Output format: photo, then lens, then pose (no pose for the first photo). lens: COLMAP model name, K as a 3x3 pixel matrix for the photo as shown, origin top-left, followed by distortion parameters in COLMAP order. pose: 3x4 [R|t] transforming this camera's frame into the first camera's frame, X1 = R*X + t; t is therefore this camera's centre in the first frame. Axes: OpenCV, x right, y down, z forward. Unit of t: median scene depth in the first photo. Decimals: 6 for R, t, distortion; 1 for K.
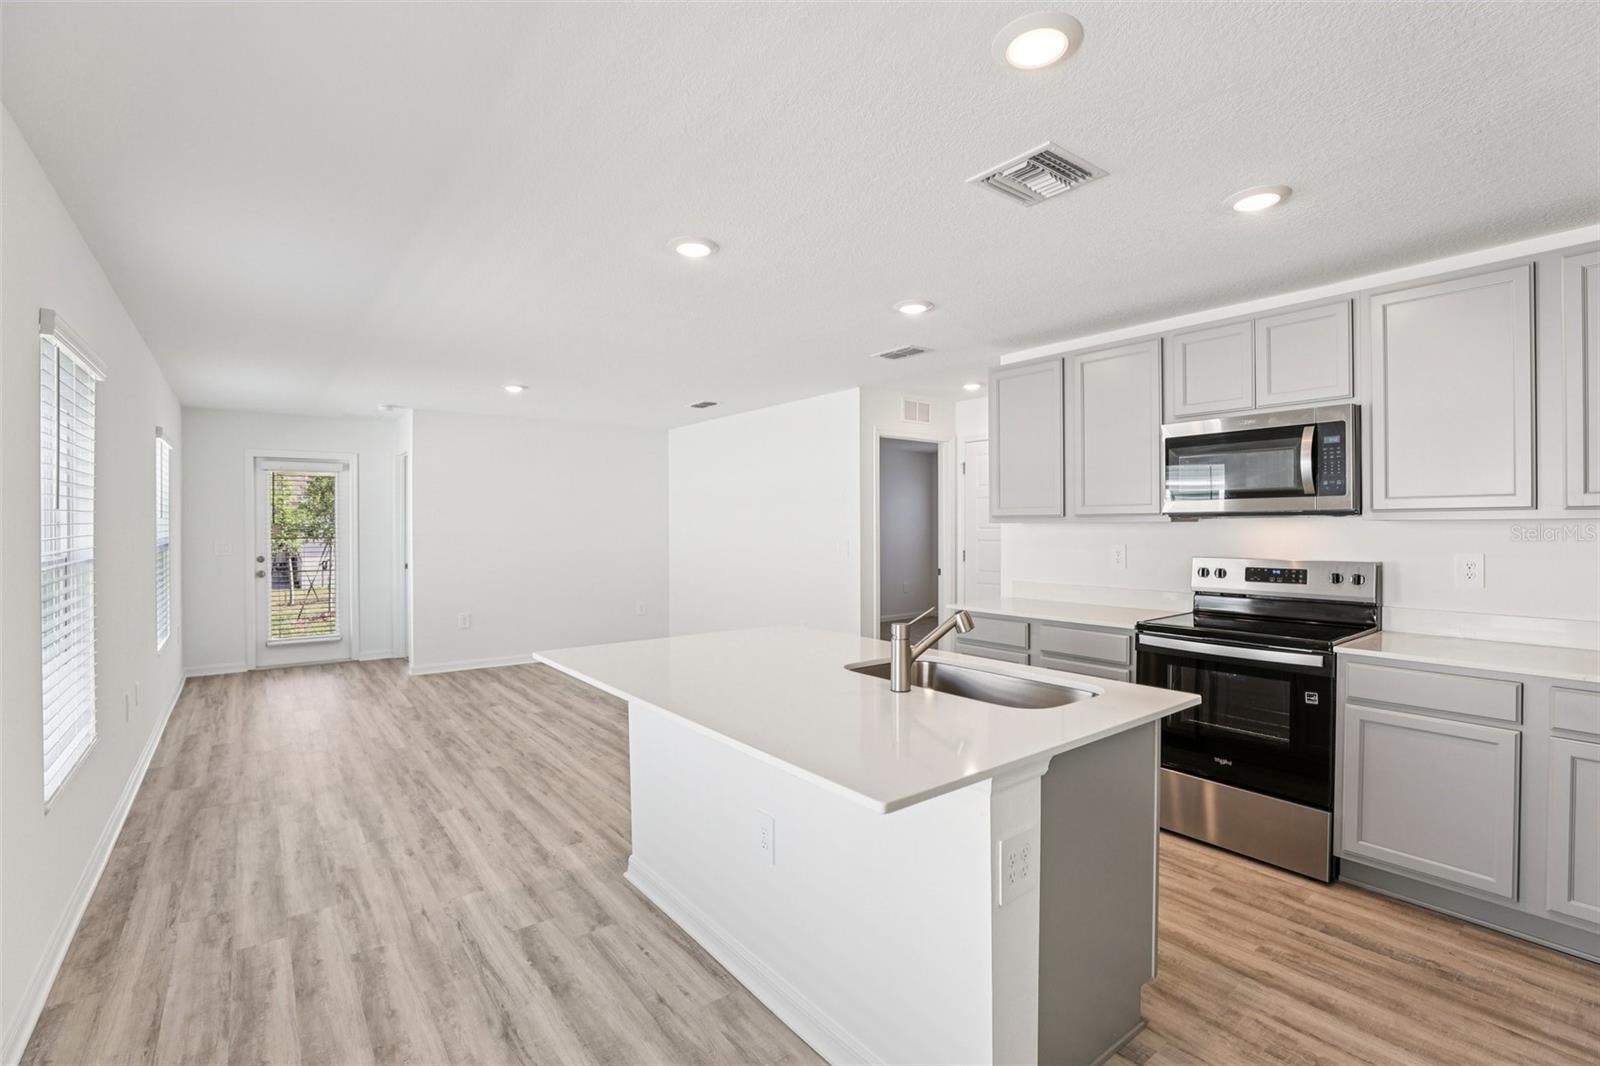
lens RADIAL K [[725.2, 0, 800.0], [0, 725.2, 533.0], [0, 0, 1]] dist [-0.043420, 0.013780]
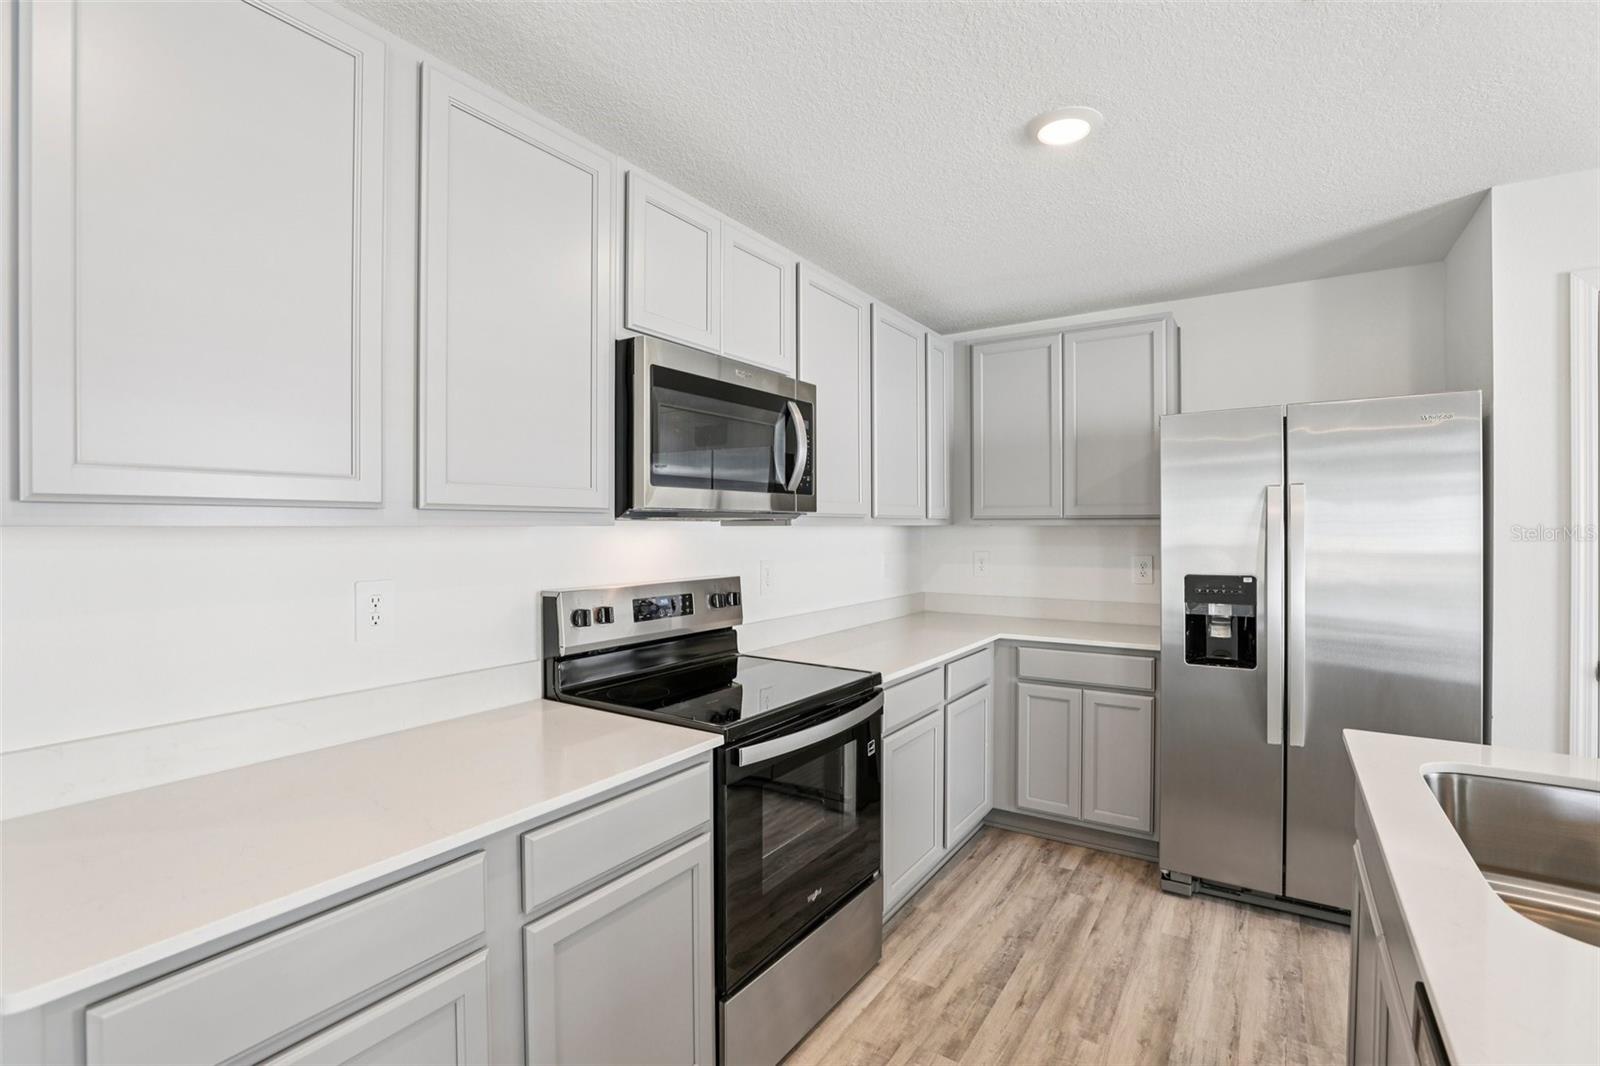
lens RADIAL K [[730.2, 0, 800.9], [0, 730.2, 529.8], [0, 0, 1]] dist [-0.046827, 0.015264]
pose [[-0.331130, 0.001378, 0.943584, -0.020776], [0.010811, 0.999939, 0.002333, -0.012490], [-0.943523, 0.010974, -0.331125, 1.049967]]
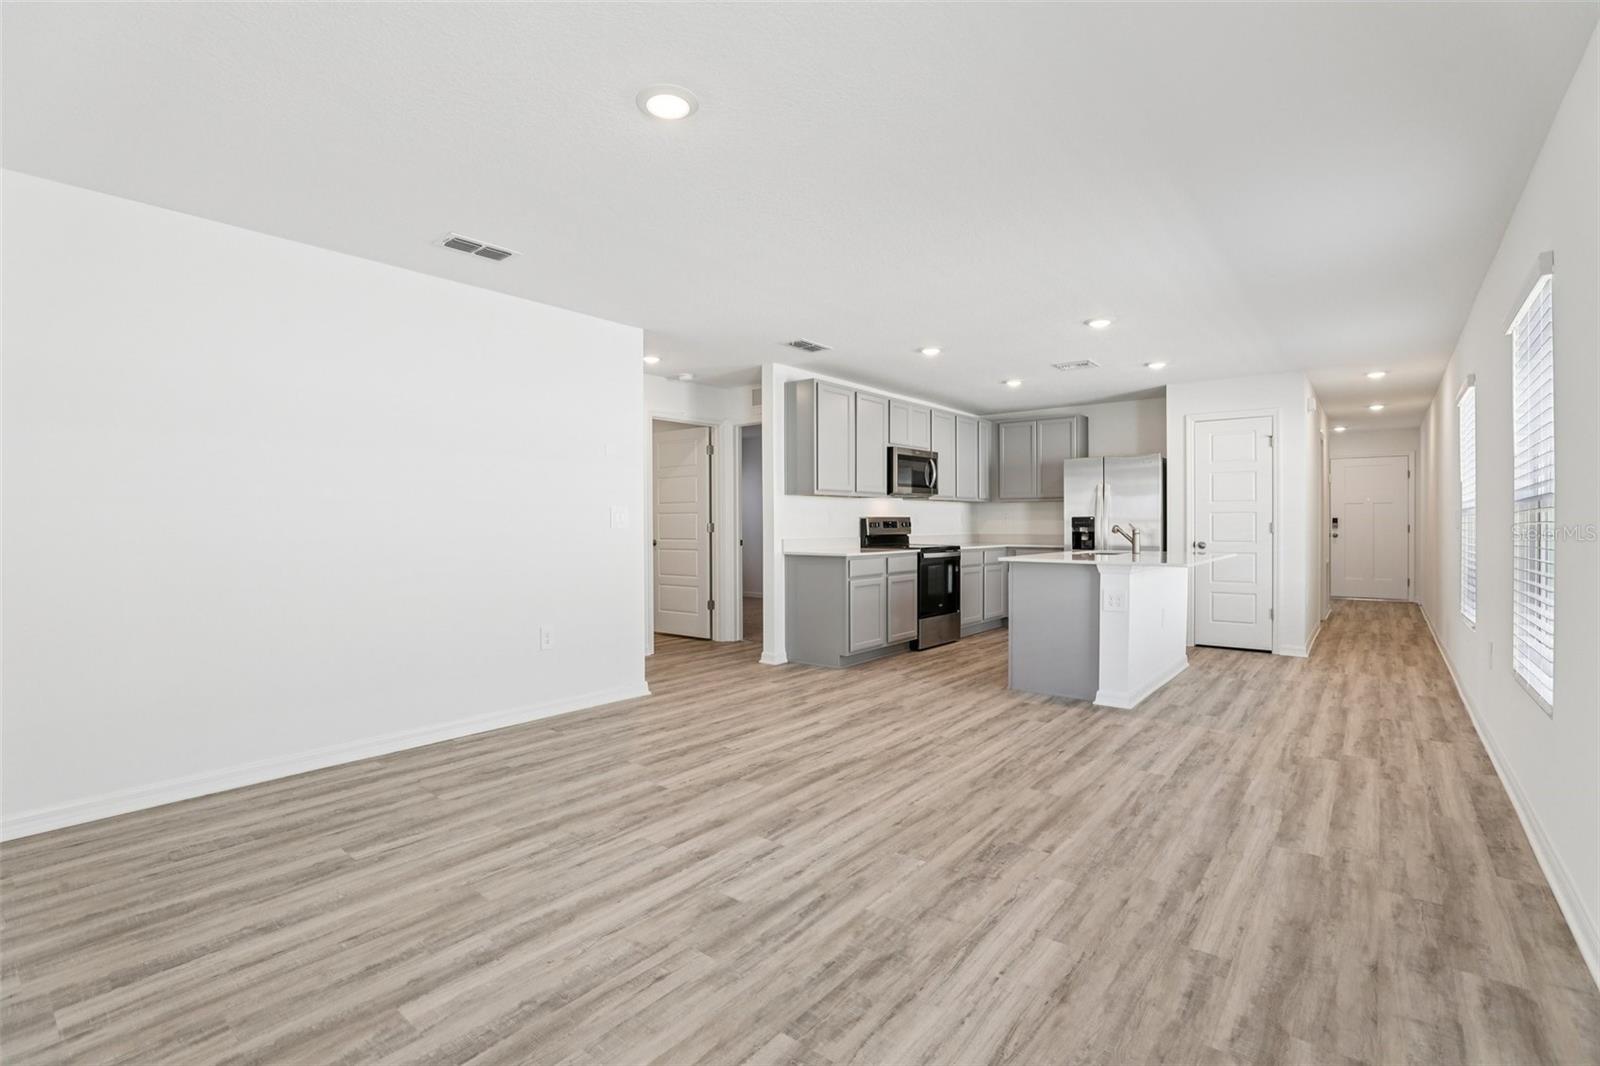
lens RADIAL K [[732.2, 0, 800.0], [0, 732.2, 533.0], [0, 0, 1]] dist [-0.042367, 0.014357]
pose [[-0.231187, -0.010192, 0.972856, -1.313061], [0.011557, 0.999846, 0.013221, 0.049855], [-0.972841, 0.014299, -0.231034, 1.674510]]
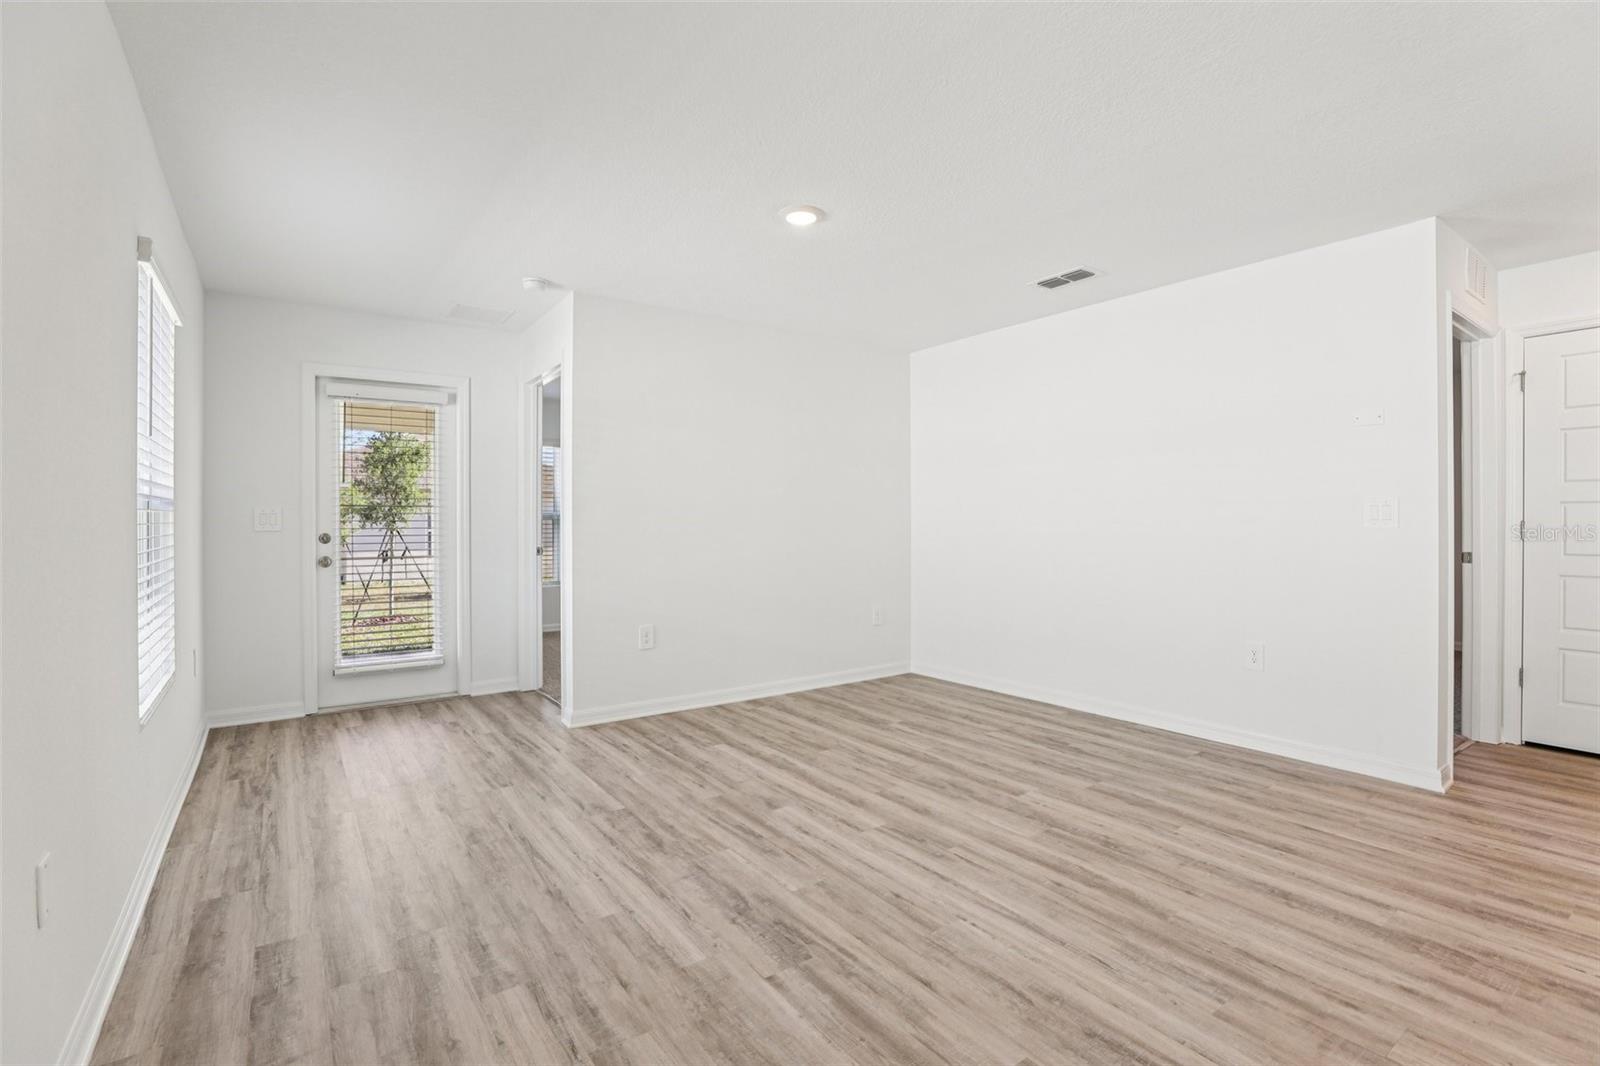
lens RADIAL K [[730.2, 0, 800.9], [0, 730.2, 529.8], [0, 0, 1]] dist [-0.046827, 0.015264]
pose [[0.999449, 0.000388, -0.033202, -0.621340], [-0.000414, 1.000000, -0.000766, 0.058687], [0.033202, 0.000780, 0.999448, 0.742082]]
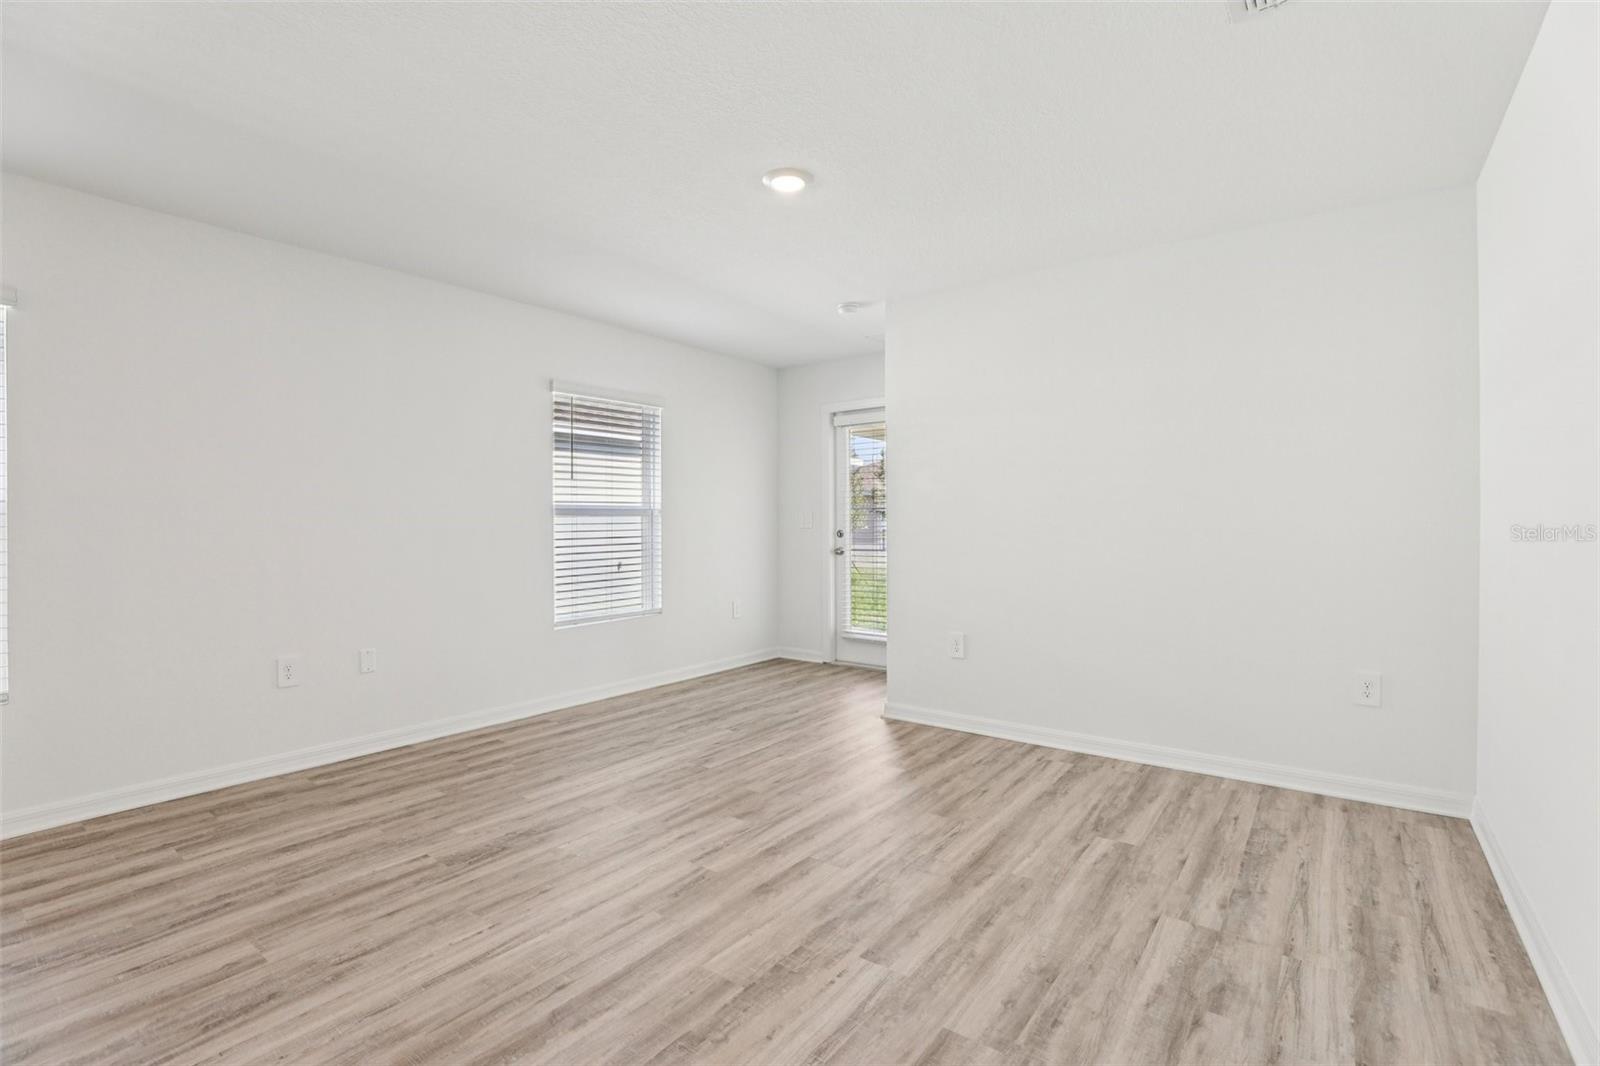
lens RADIAL K [[730.2, 0, 800.9], [0, 730.2, 529.8], [0, 0, 1]] dist [-0.046827, 0.015264]
pose [[0.263935, 0.010808, -0.964480, 0.130678], [-0.005596, 0.999938, 0.009674, 0.048014], [0.964524, 0.002844, 0.263979, 1.438543]]
